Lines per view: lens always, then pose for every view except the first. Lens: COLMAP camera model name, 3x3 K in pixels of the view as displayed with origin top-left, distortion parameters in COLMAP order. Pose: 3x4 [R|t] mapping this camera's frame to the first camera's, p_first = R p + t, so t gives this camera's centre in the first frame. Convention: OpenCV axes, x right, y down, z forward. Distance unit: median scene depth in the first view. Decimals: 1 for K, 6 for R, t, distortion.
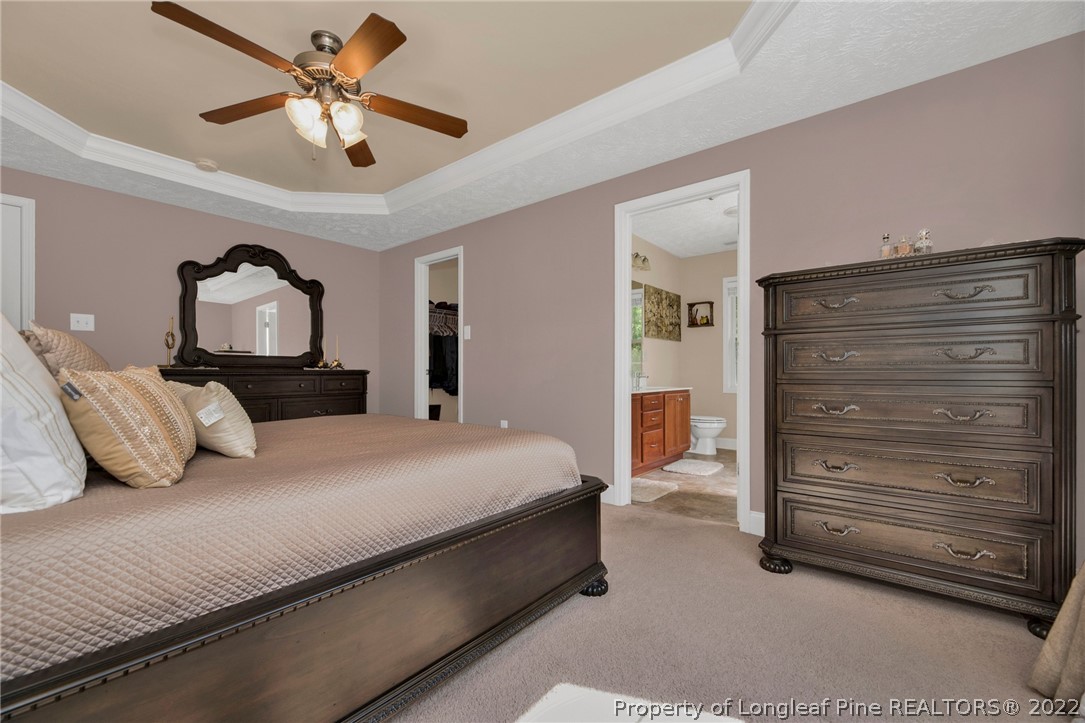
lens RADIAL K [[455.8, 0, 535.4], [0, 455.8, 361.6], [0, 0, 1]] dist [-0.000402, -0.000082]
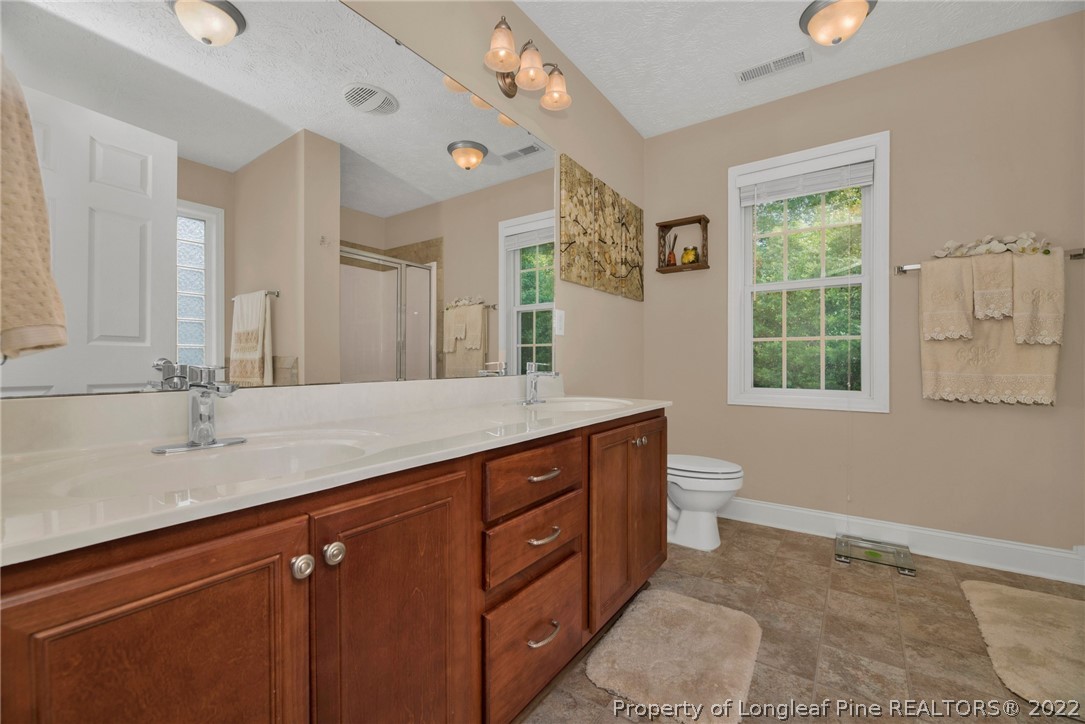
lens RADIAL K [[455.8, 0, 535.4], [0, 455.8, 362.1], [0, 0, 1]] dist [-0.000402, -0.000082]
pose [[0.997098, -0.004232, 0.076006, 0.168642], [0.002762, 0.999807, 0.019431, 0.014010], [-0.076074, -0.019165, 0.996918, 0.528403]]
